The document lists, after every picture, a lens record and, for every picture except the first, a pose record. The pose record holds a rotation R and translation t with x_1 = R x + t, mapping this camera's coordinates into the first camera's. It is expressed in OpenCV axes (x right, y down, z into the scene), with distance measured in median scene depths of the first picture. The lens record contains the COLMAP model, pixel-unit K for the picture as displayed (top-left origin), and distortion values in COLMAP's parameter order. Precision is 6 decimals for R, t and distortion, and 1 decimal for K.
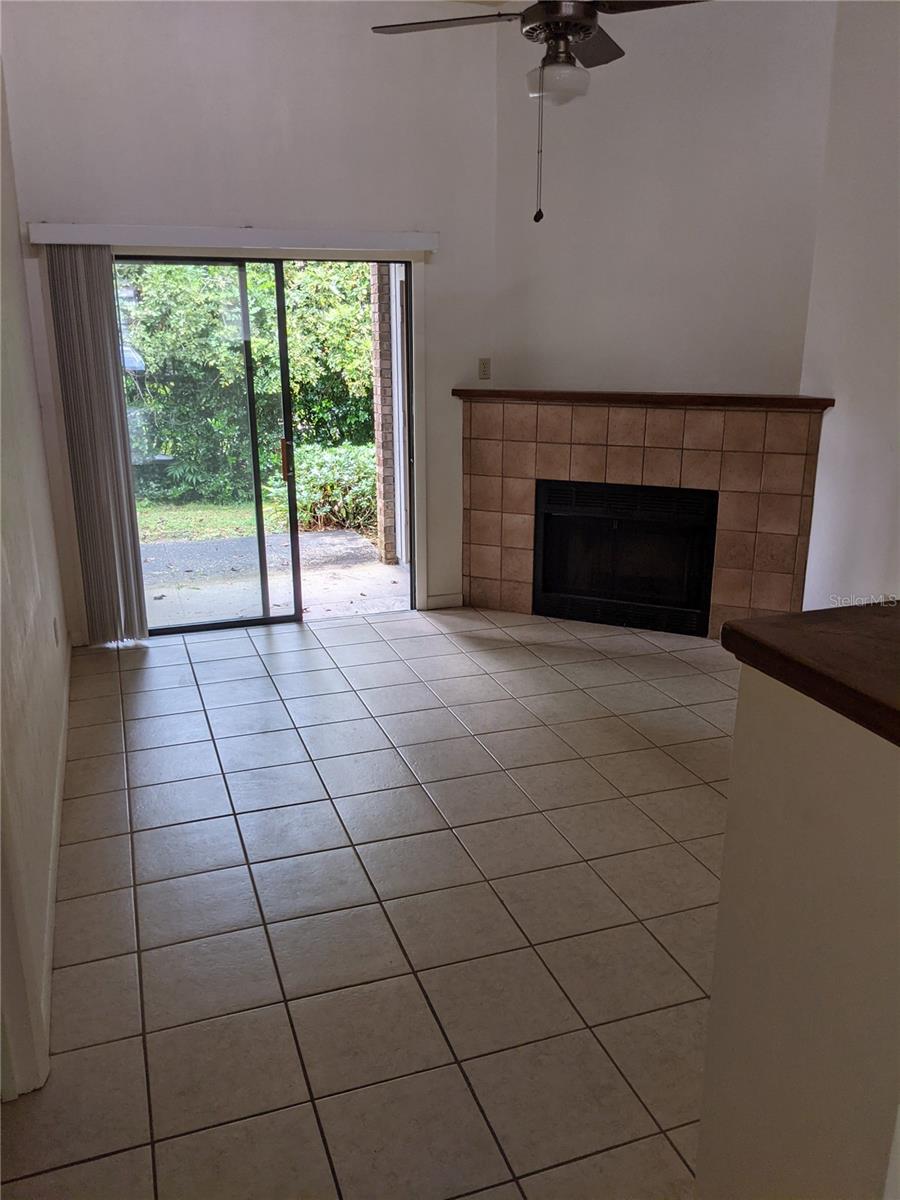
lens RADIAL K [[965.5, 0, 455.3], [0, 965.5, 594.6], [0, 0, 1]] dist [0.076186, -0.001849]
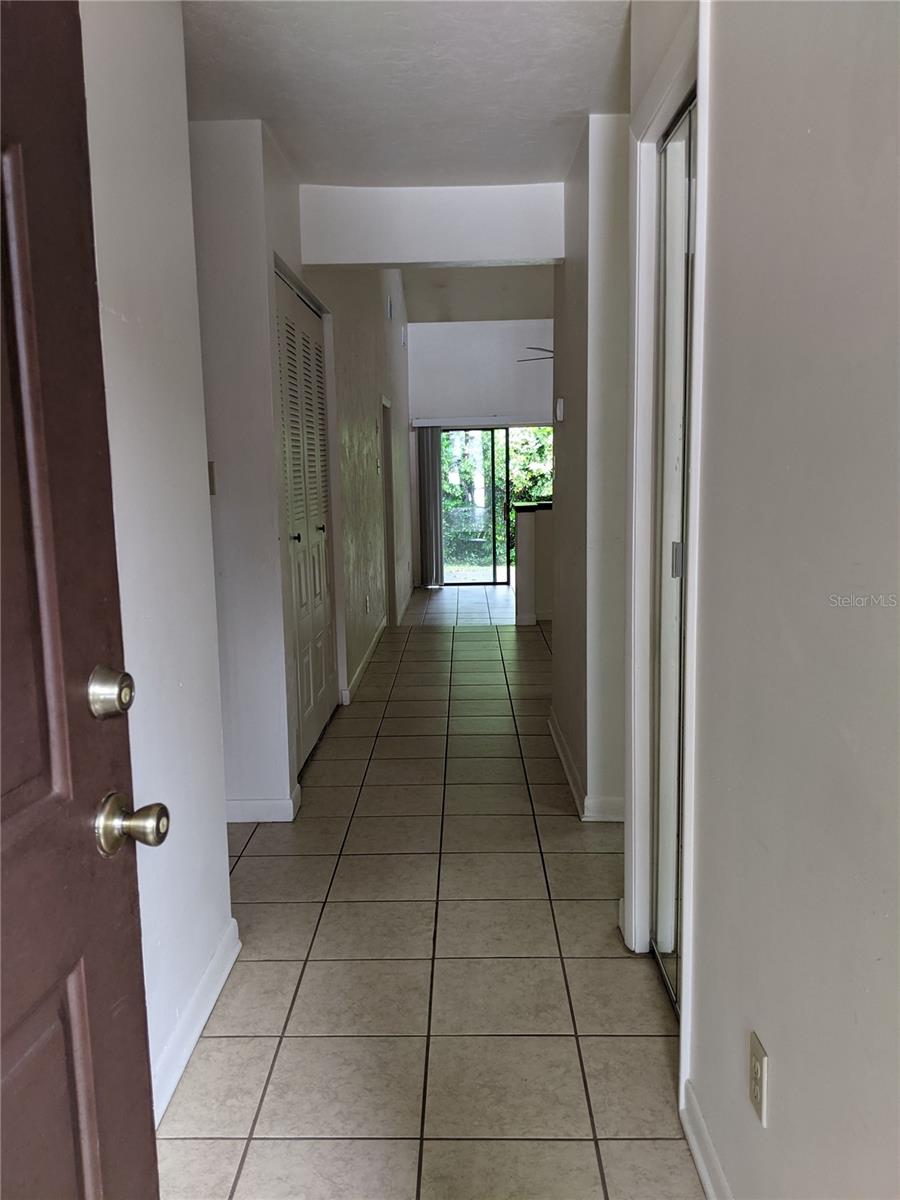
lens RADIAL K [[965.5, 0, 448.6], [0, 965.5, 602.8], [0, 0, 1]] dist [0.076186, -0.001849]
pose [[0.935201, 0.027611, -0.353040, 0.503304], [-0.068920, 0.992083, -0.104978, 0.317608], [0.347347, 0.122507, 0.929700, -1.122231]]
